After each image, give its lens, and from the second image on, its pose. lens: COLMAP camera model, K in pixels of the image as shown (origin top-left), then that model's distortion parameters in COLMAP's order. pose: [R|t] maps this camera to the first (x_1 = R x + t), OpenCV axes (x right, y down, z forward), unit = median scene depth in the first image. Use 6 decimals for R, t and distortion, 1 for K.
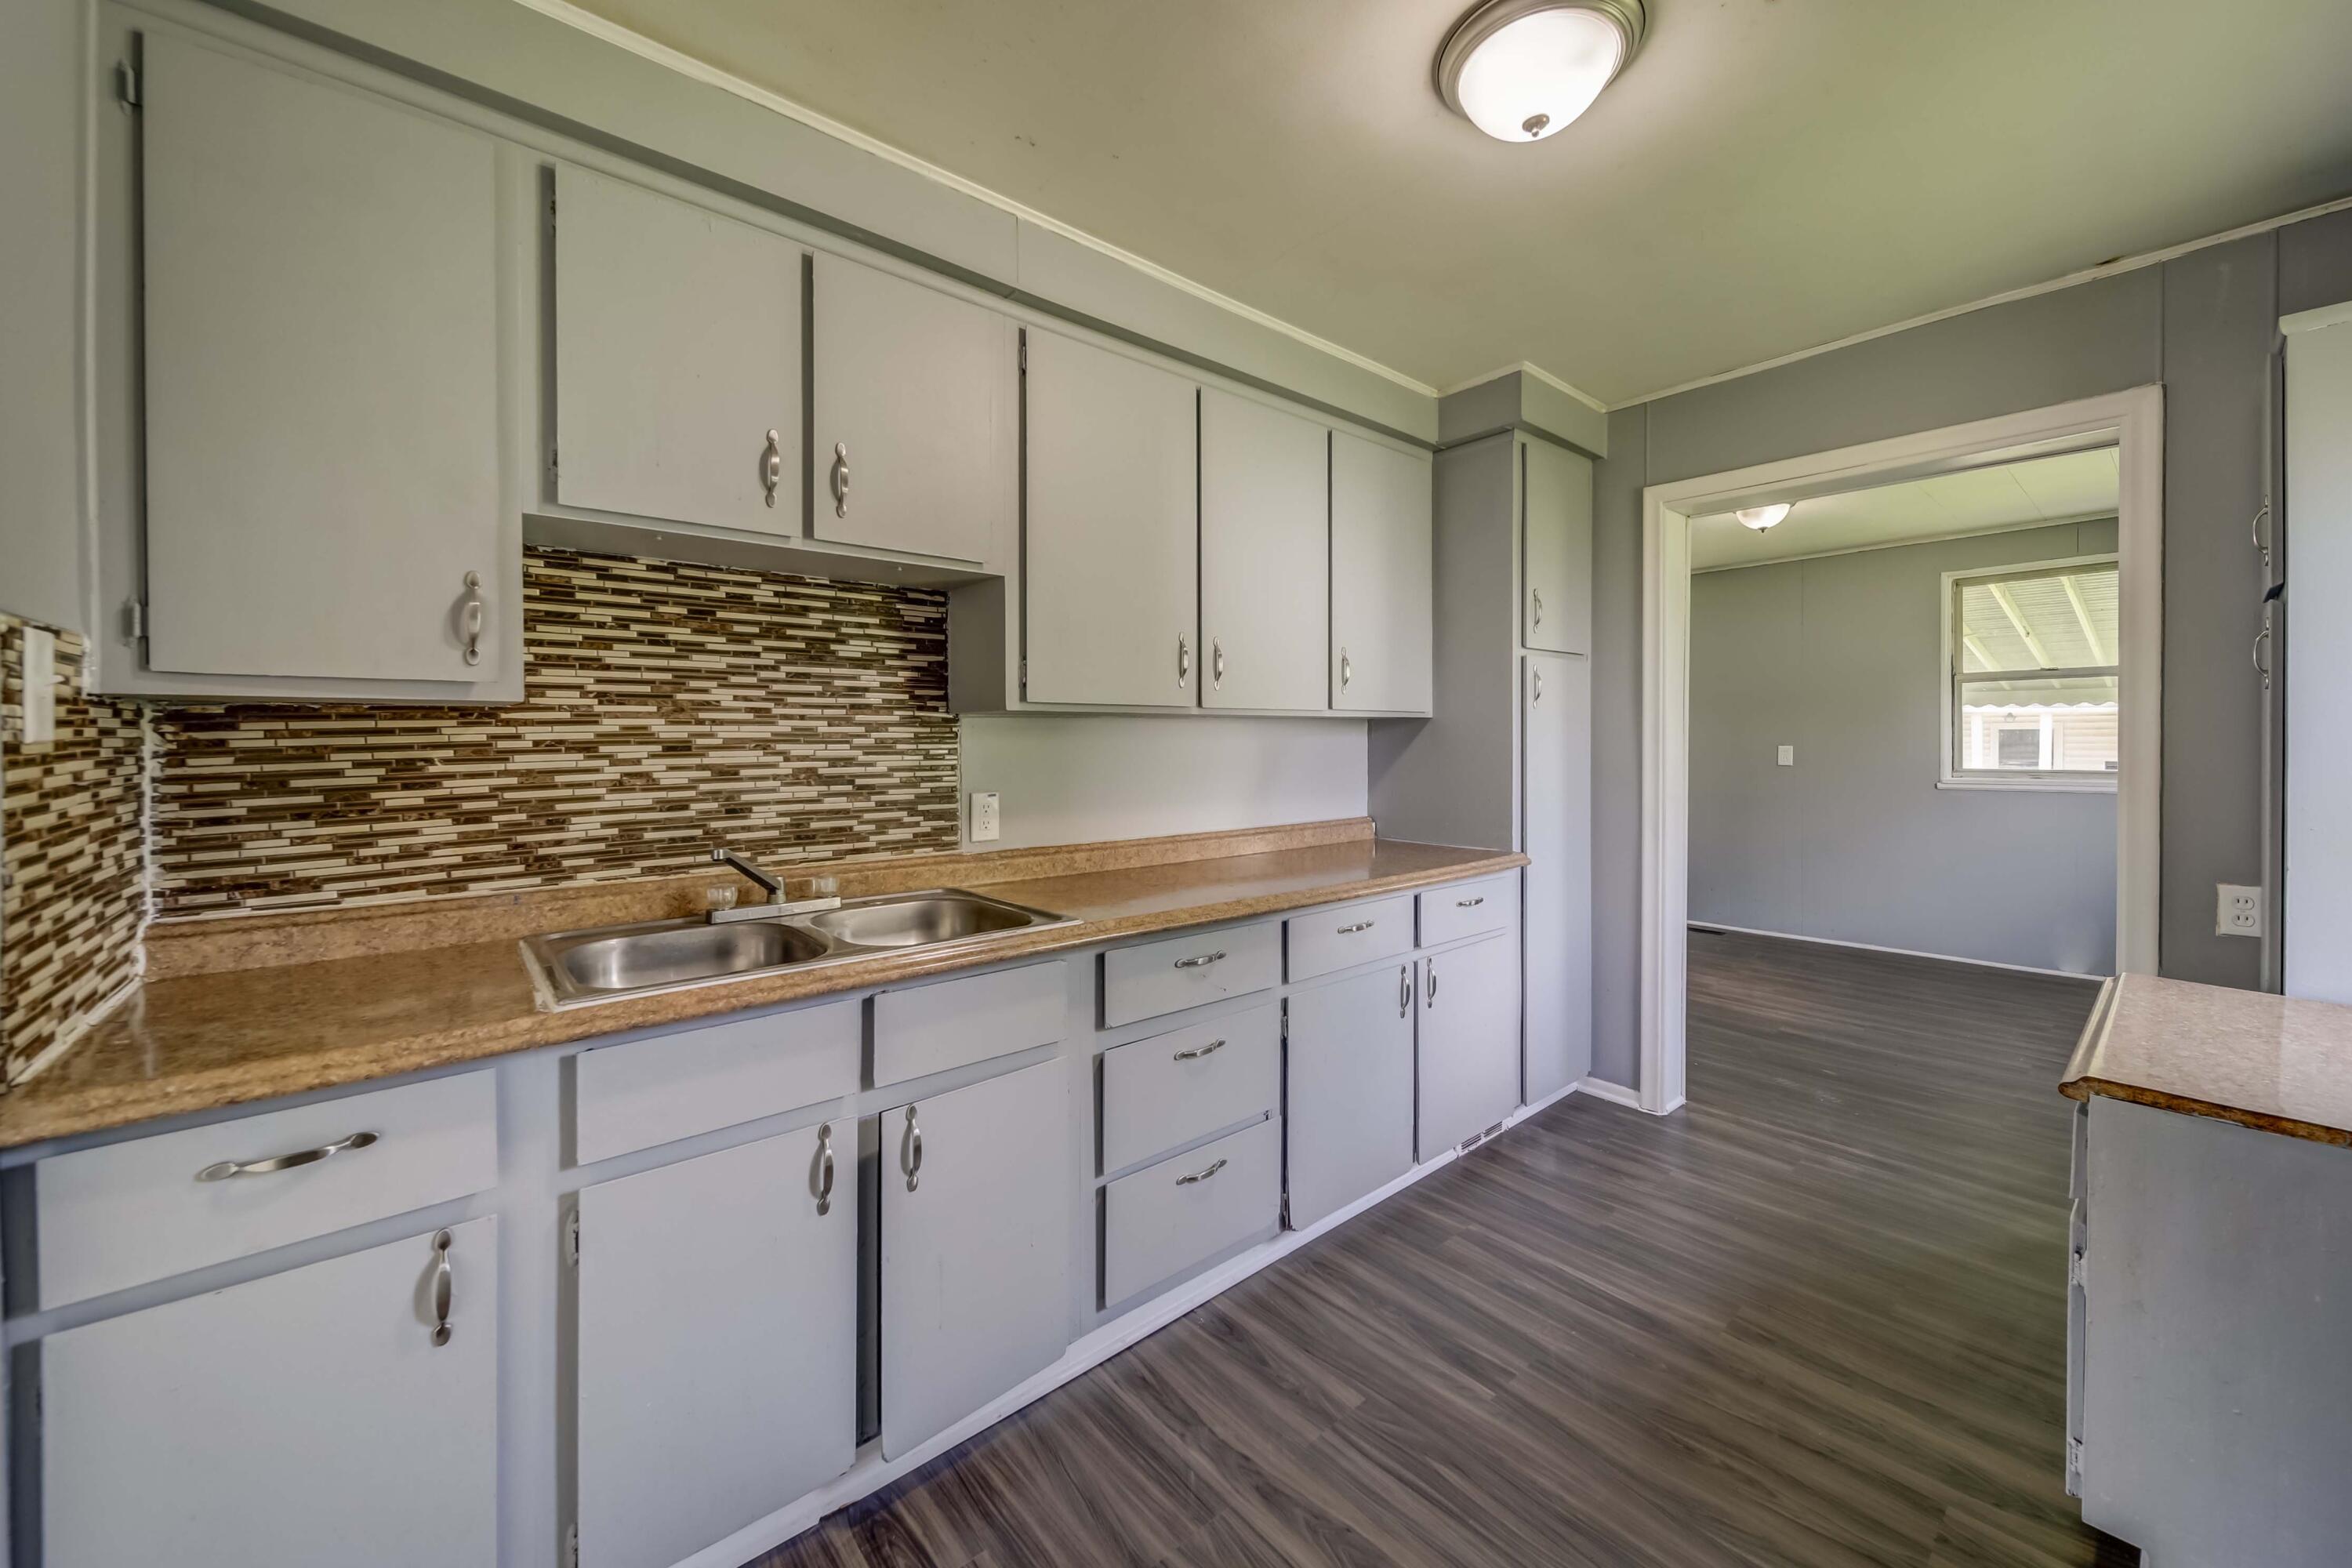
lens RADIAL K [[886.2, 0, 1177.4], [0, 886.2, 758.7], [0, 0, 1]] dist [-0.003853, -0.000306]
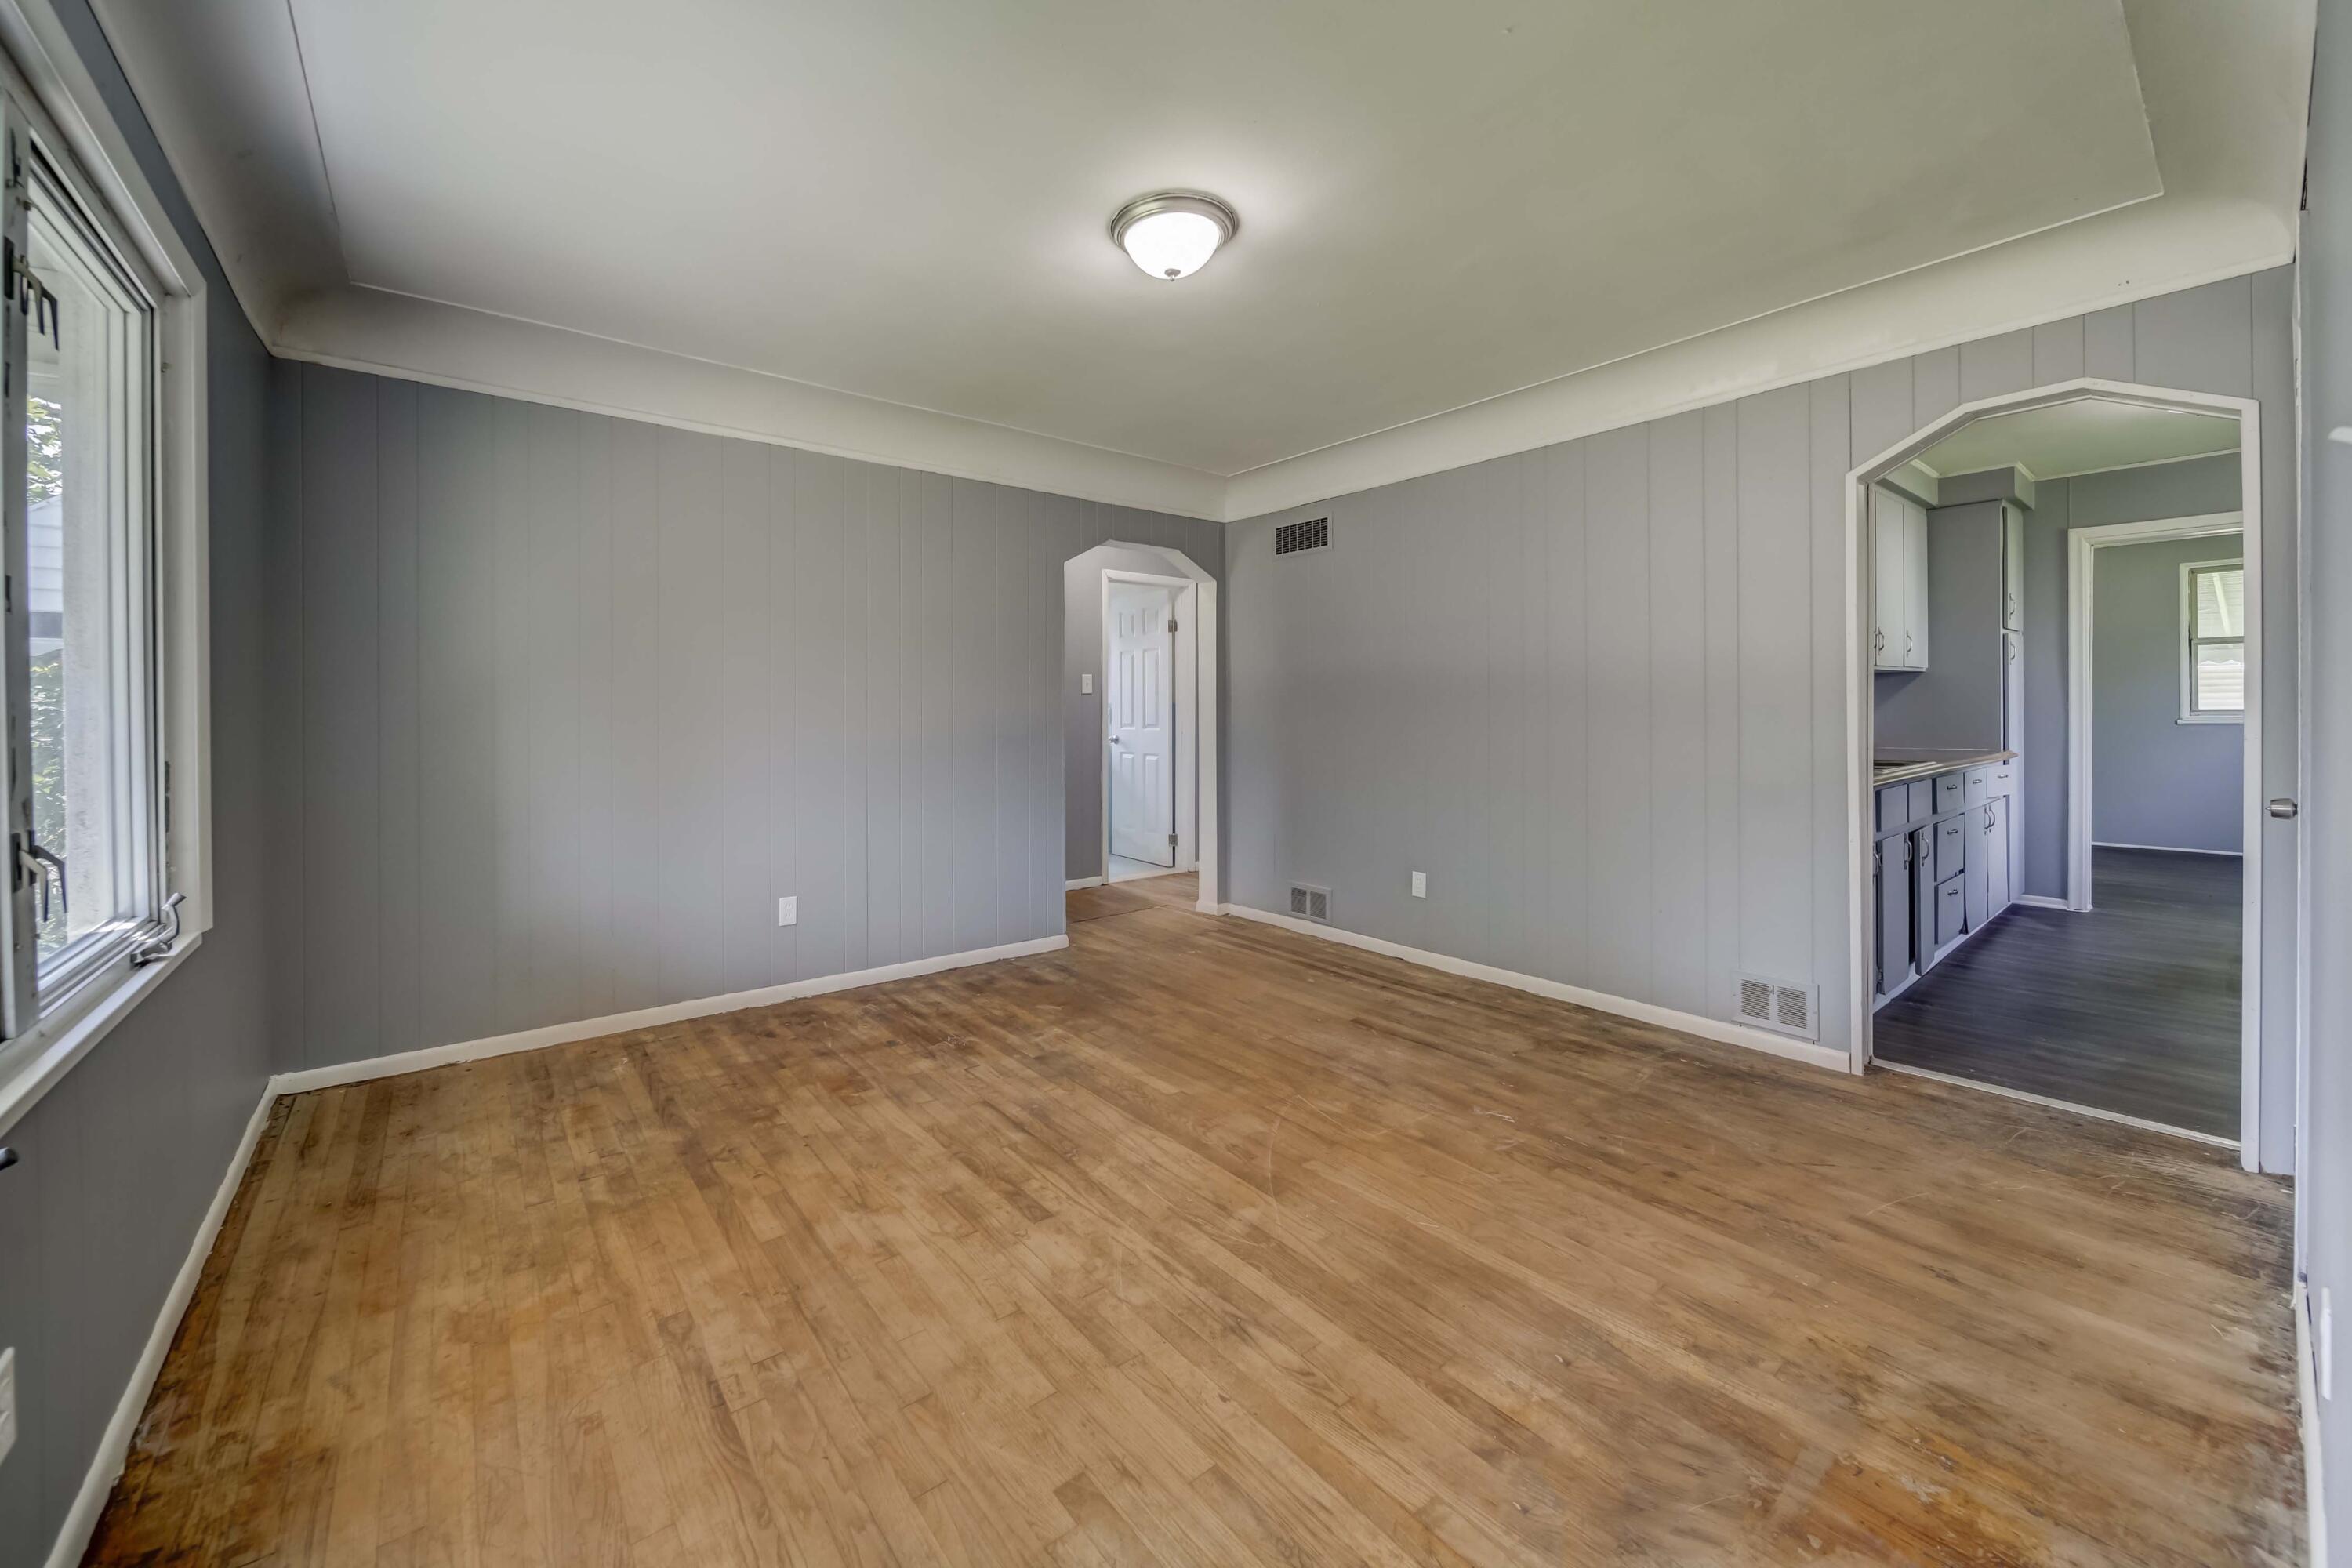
lens RADIAL K [[886.2, 0, 1094.4], [0, 886.2, 708.9], [0, 0, 1]] dist [-0.003853, -0.000306]
pose [[0.997848, 0.000012, -0.065568, -1.133393], [-0.000707, 0.999944, -0.010568, 0.042595], [0.065564, 0.010592, 0.997792, -0.724225]]
